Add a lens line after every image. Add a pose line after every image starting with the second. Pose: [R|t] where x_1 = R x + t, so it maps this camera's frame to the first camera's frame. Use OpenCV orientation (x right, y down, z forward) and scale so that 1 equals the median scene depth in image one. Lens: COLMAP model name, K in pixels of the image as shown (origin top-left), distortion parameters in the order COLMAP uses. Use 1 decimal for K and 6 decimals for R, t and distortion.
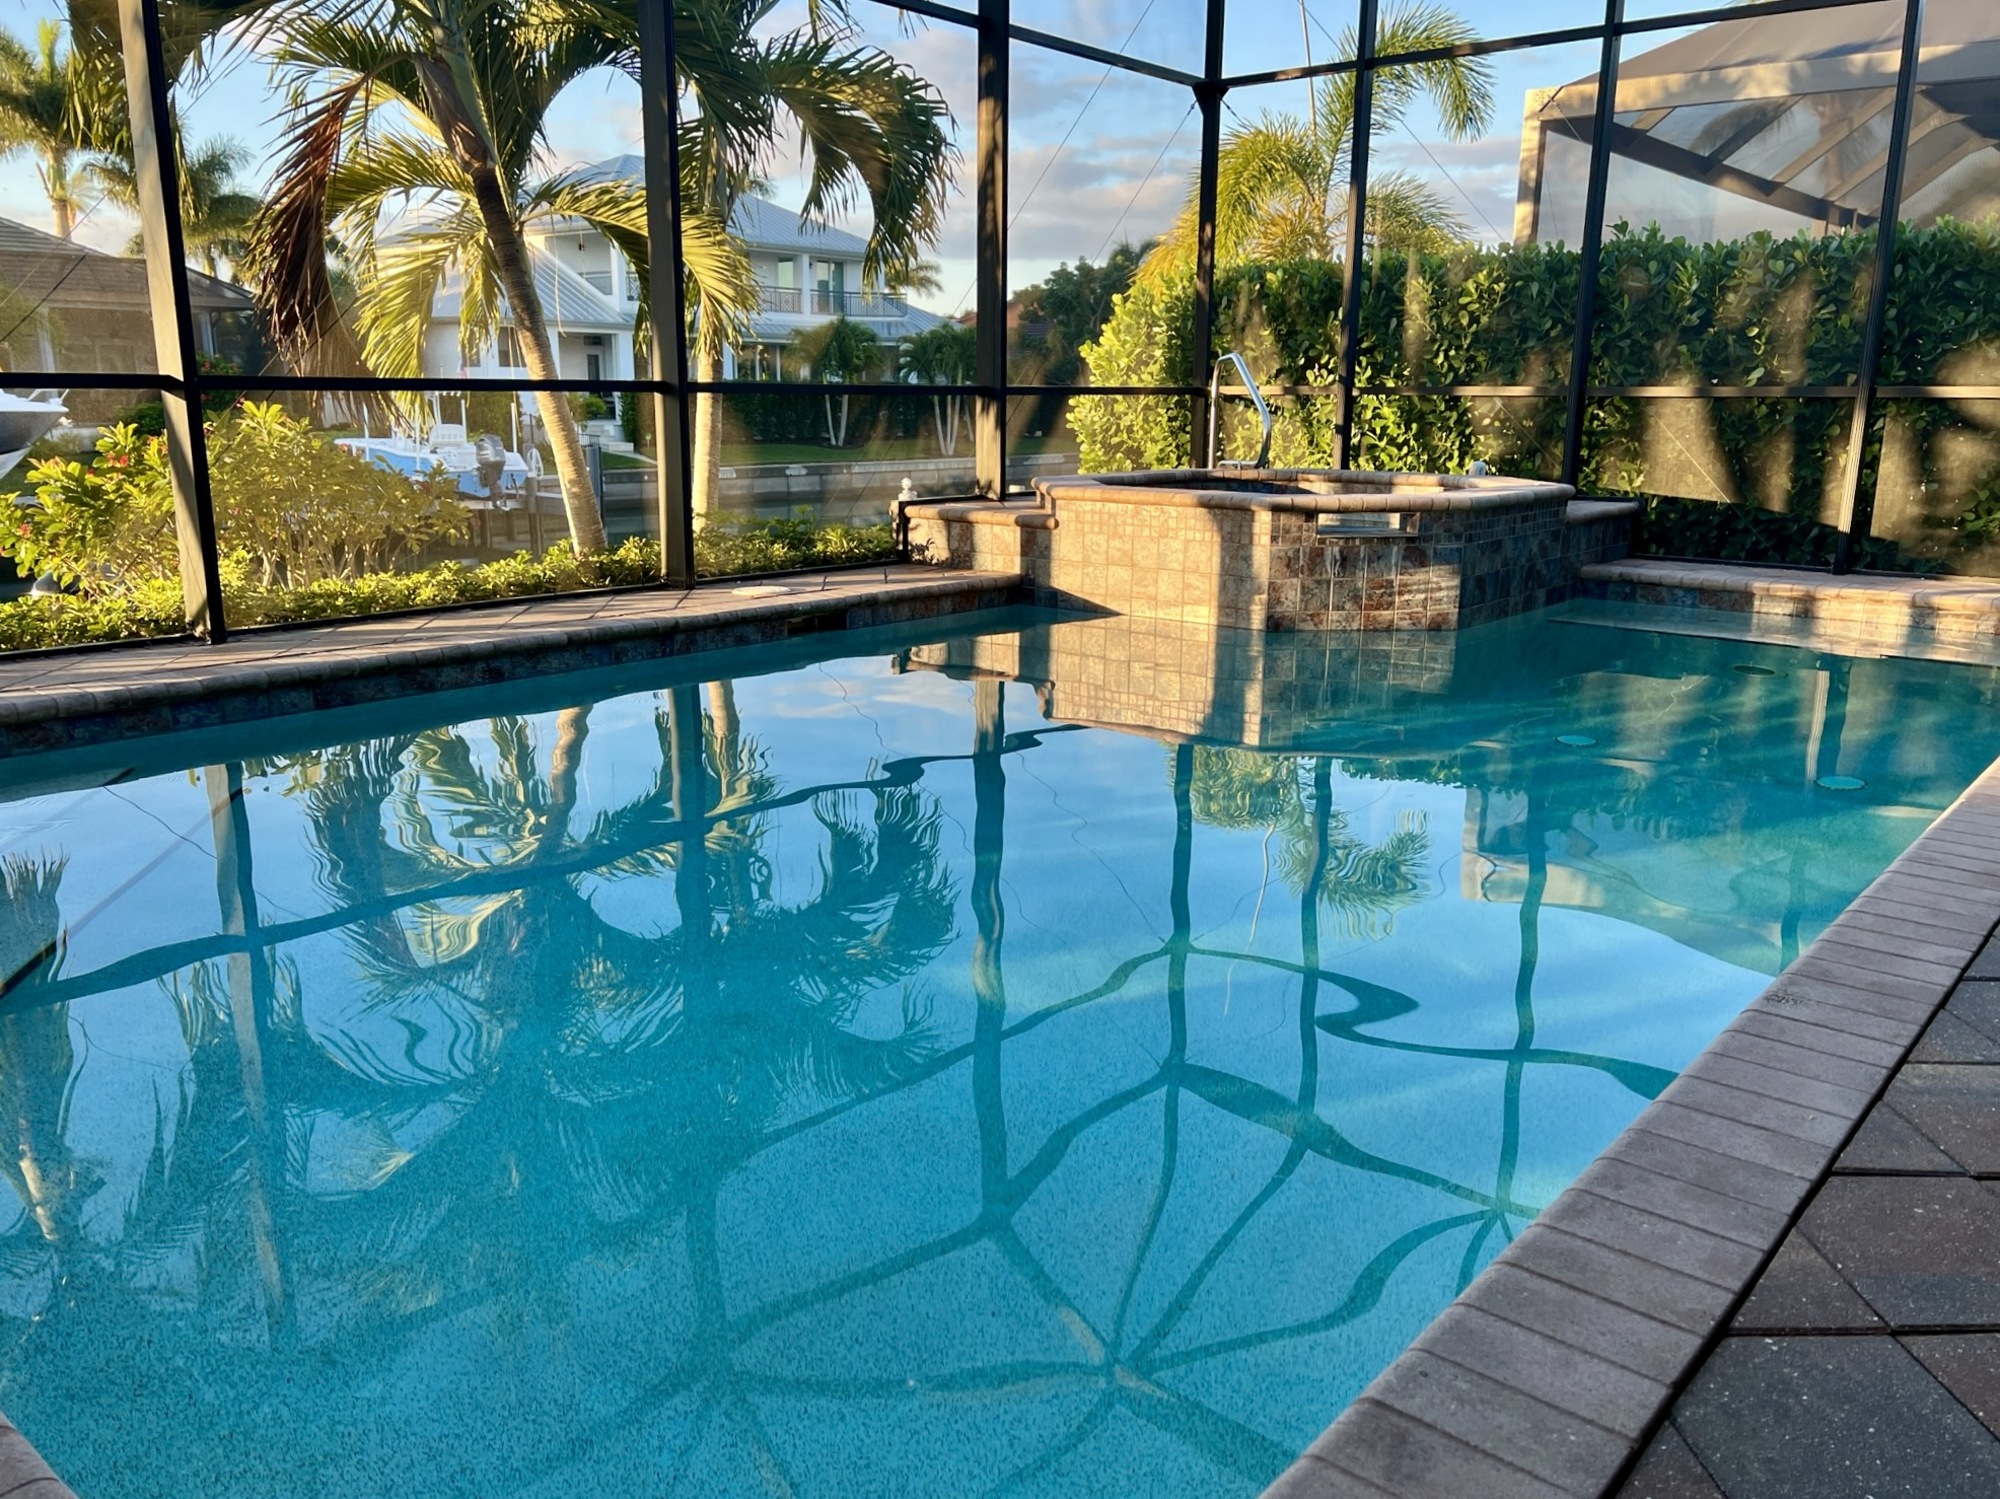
lens RADIAL K [[1523.5, 0, 985.7], [0, 1523.5, 806.3], [0, 0, 1]] dist [0.052082, -0.054154]
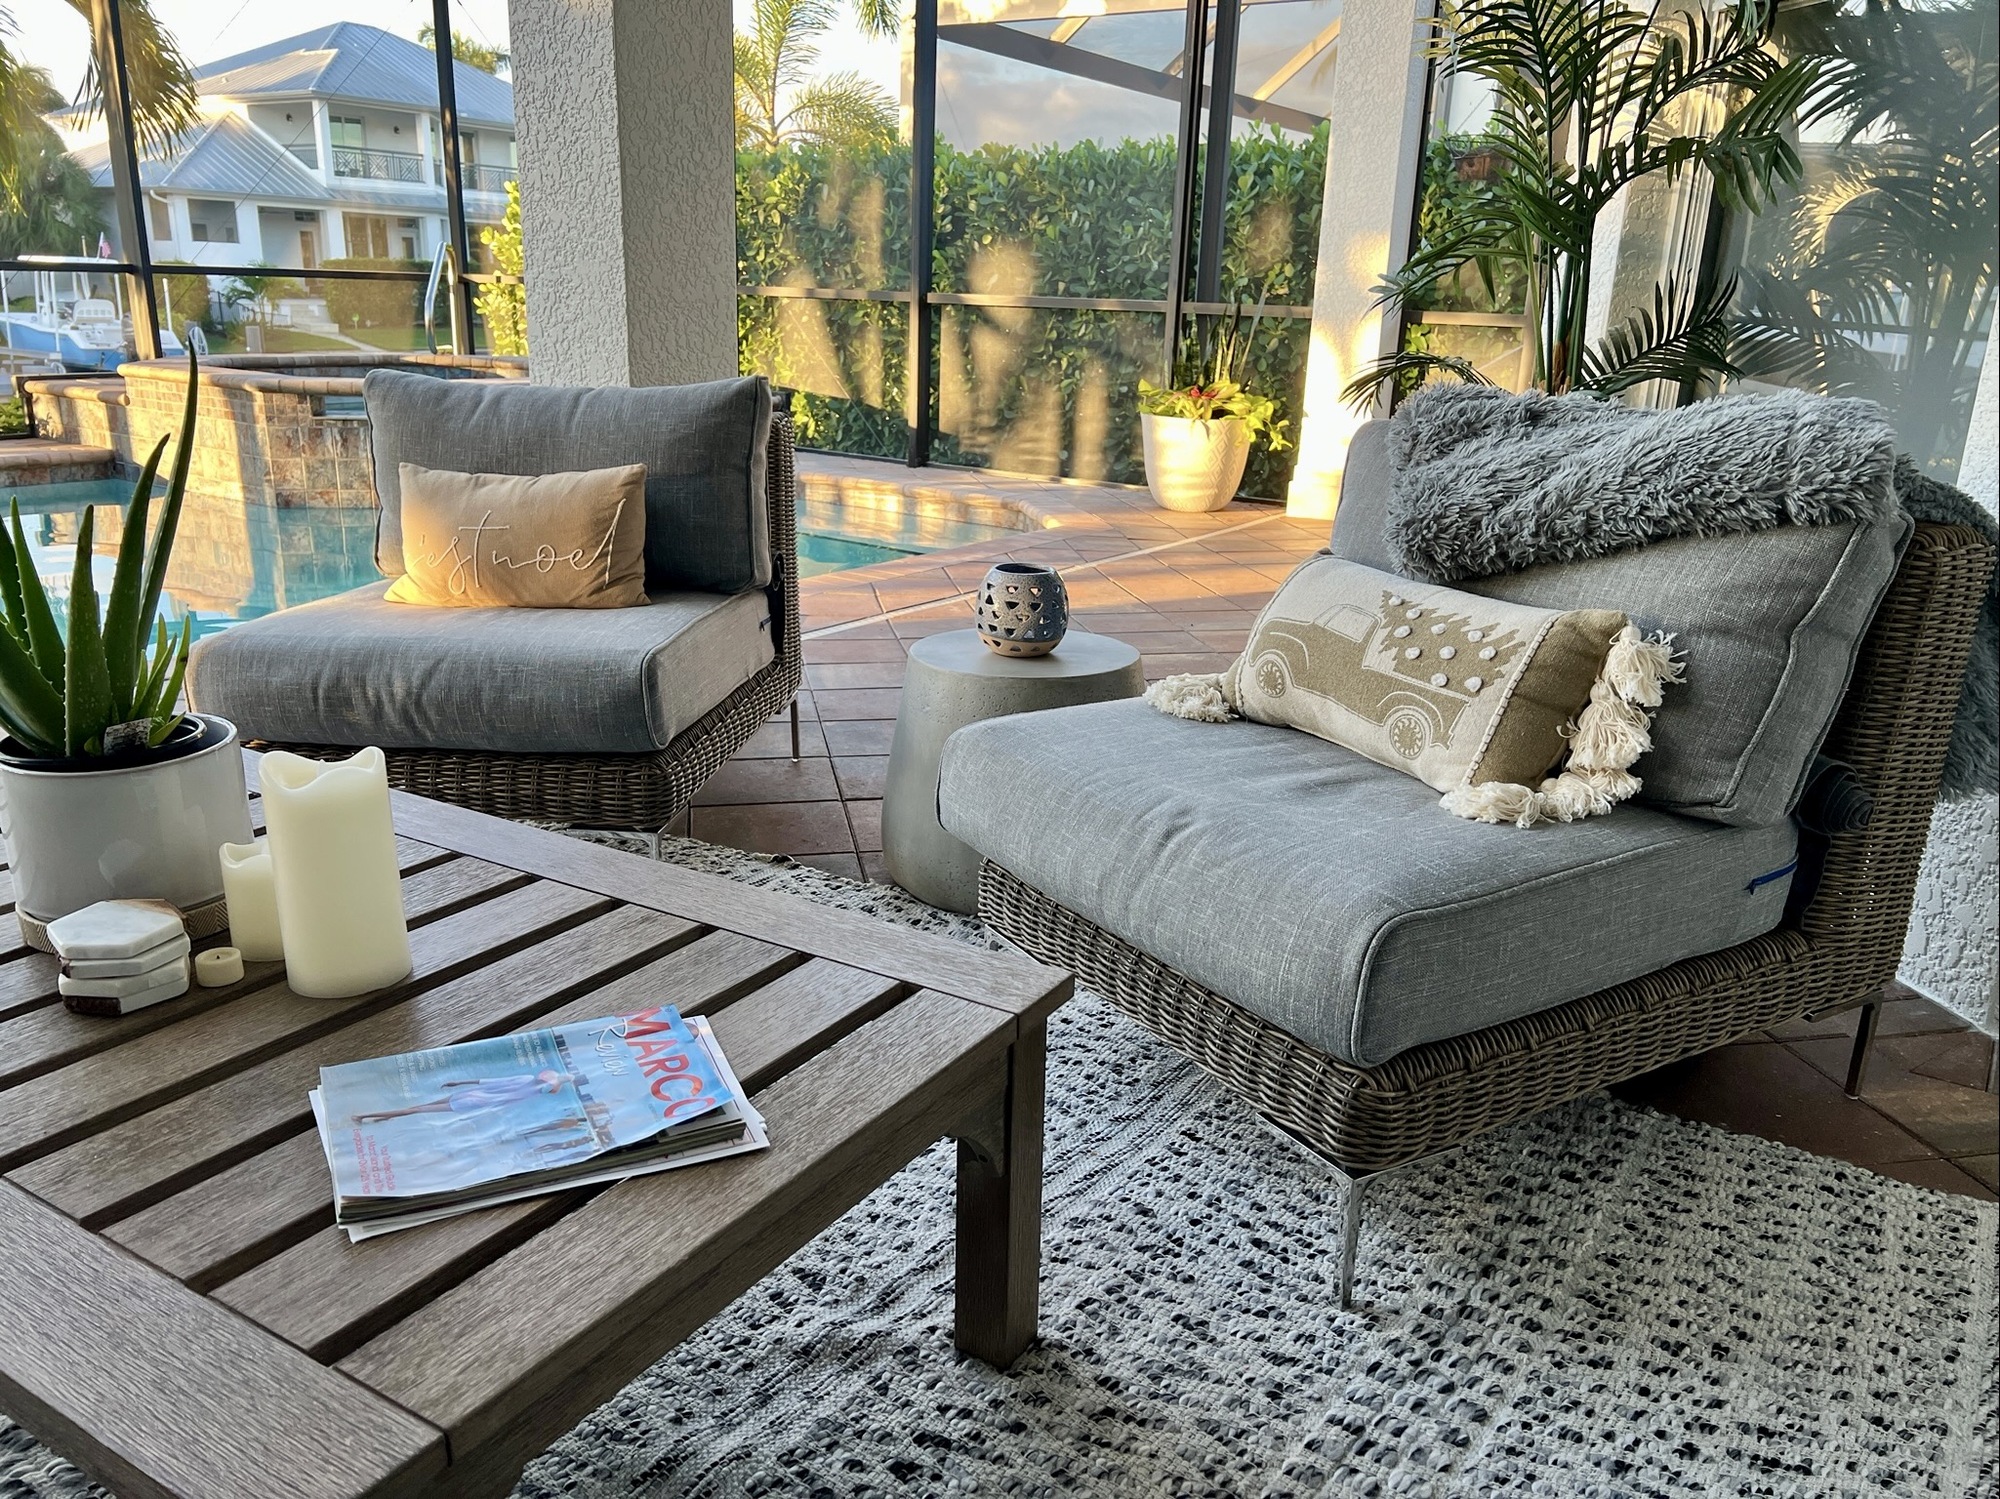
lens RADIAL K [[1523.5, 0, 996.0], [0, 1523.5, 761.2], [0, 0, 1]] dist [0.052082, -0.054154]
pose [[0.995288, -0.003549, 0.096898, 0.479133], [0.000091, 0.999364, 0.035665, 0.016518], [-0.096963, -0.035488, 0.994655, -0.076385]]
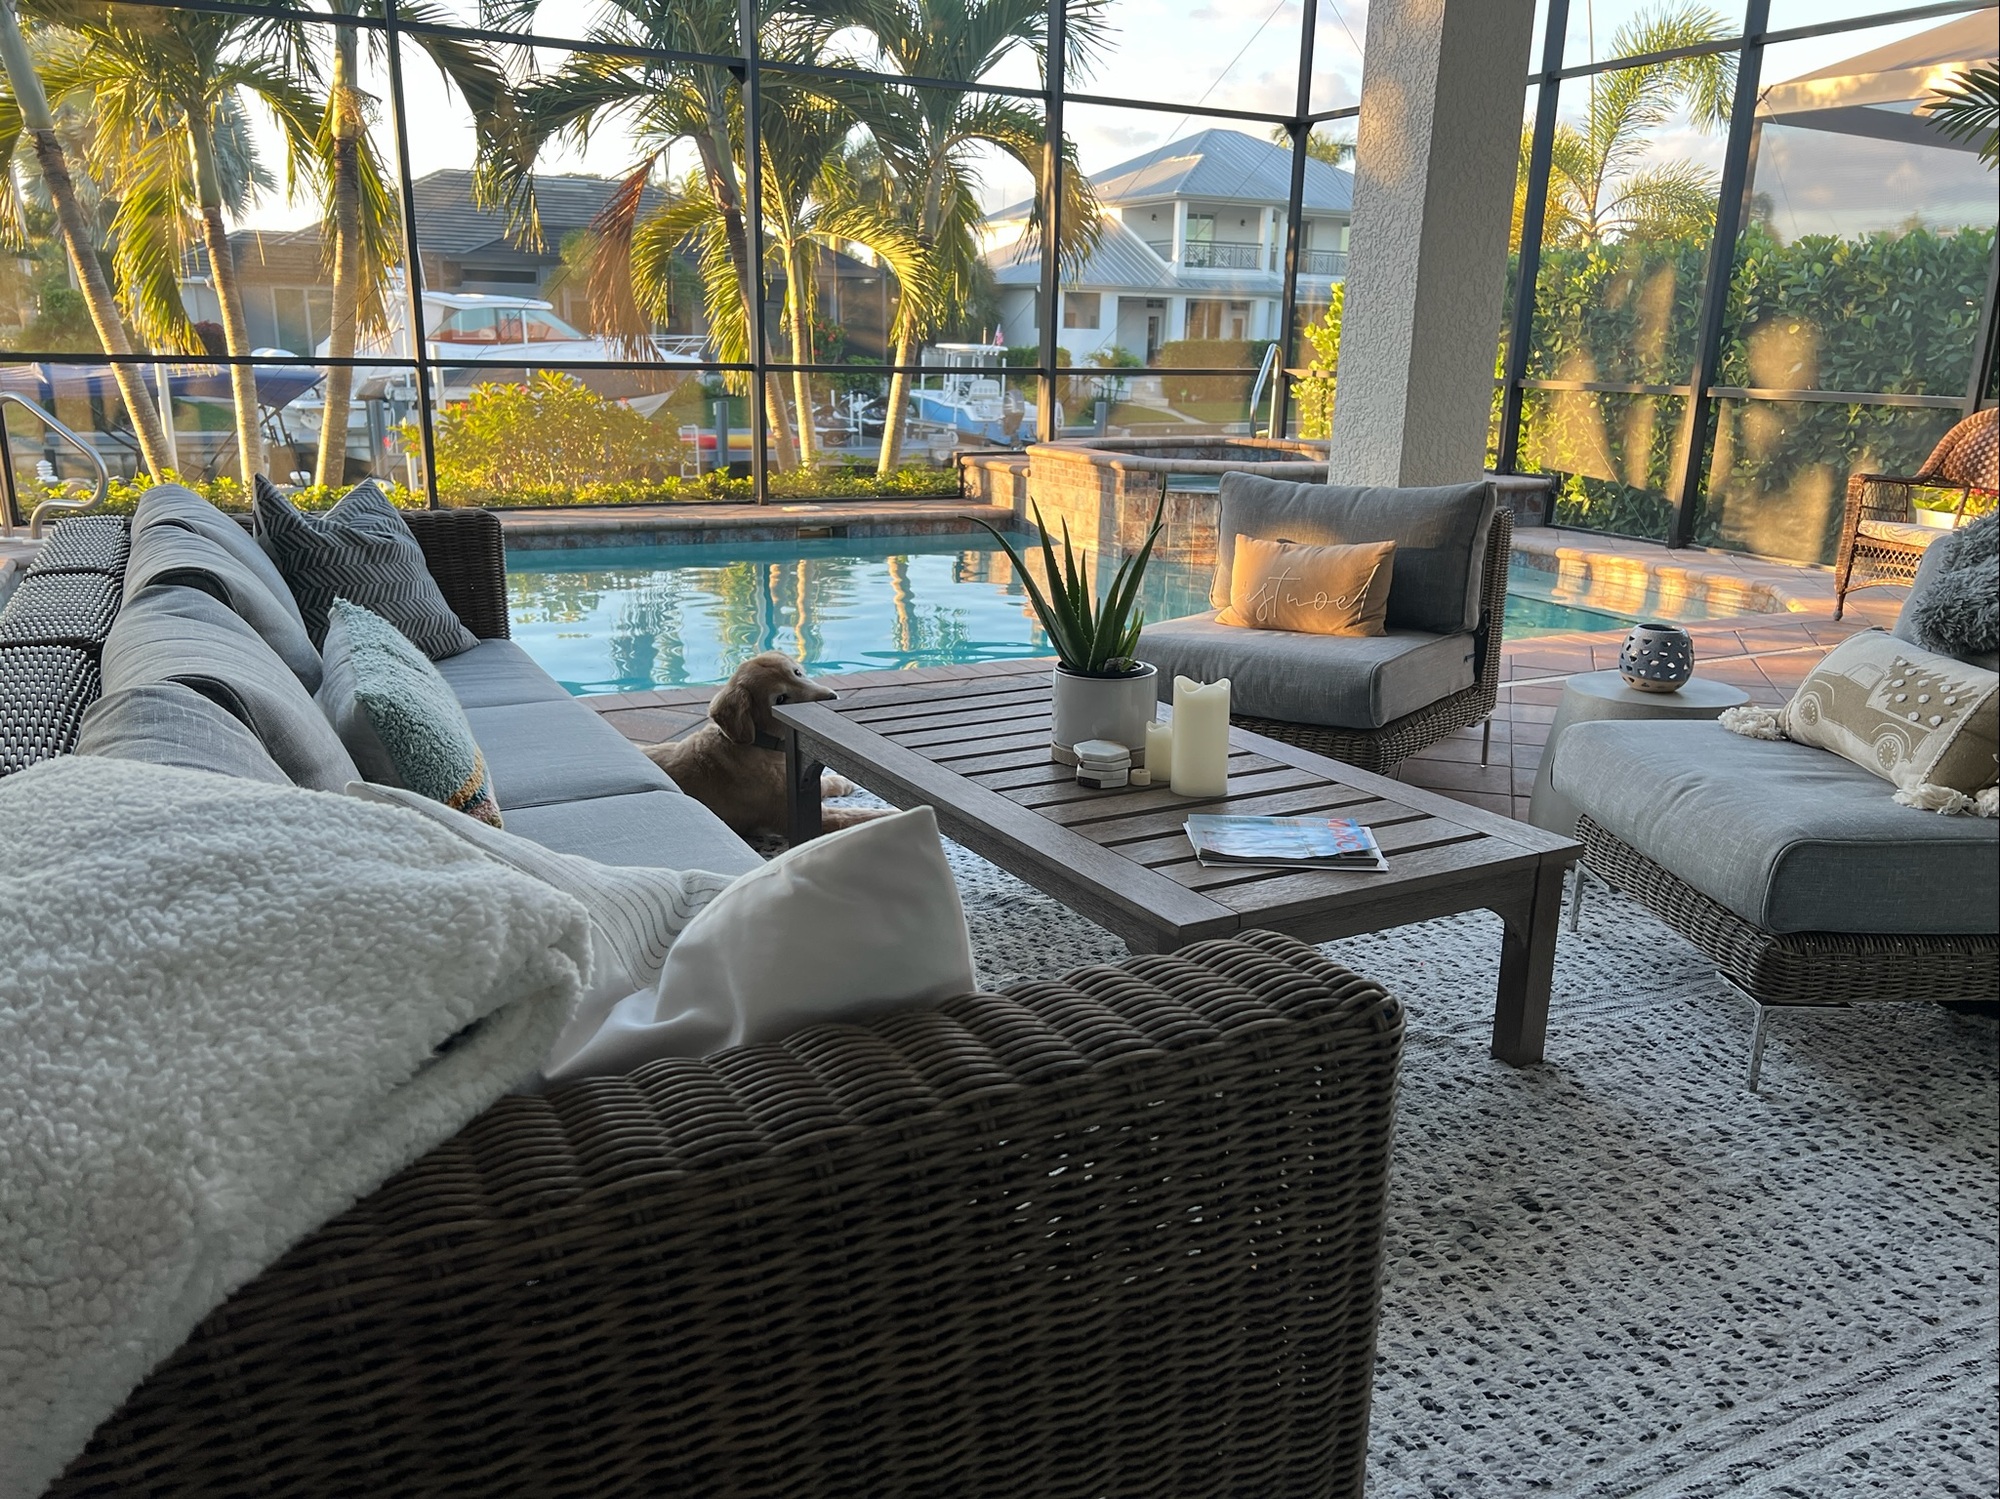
lens RADIAL K [[1523.5, 0, 994.6], [0, 1523.5, 770.3], [0, 0, 1]] dist [0.052082, -0.054154]
pose [[0.919333, 0.120087, -0.374709, 0.508993], [-0.118064, 0.992599, 0.028443, 0.037094], [0.375351, 0.018091, 0.926706, -0.231323]]
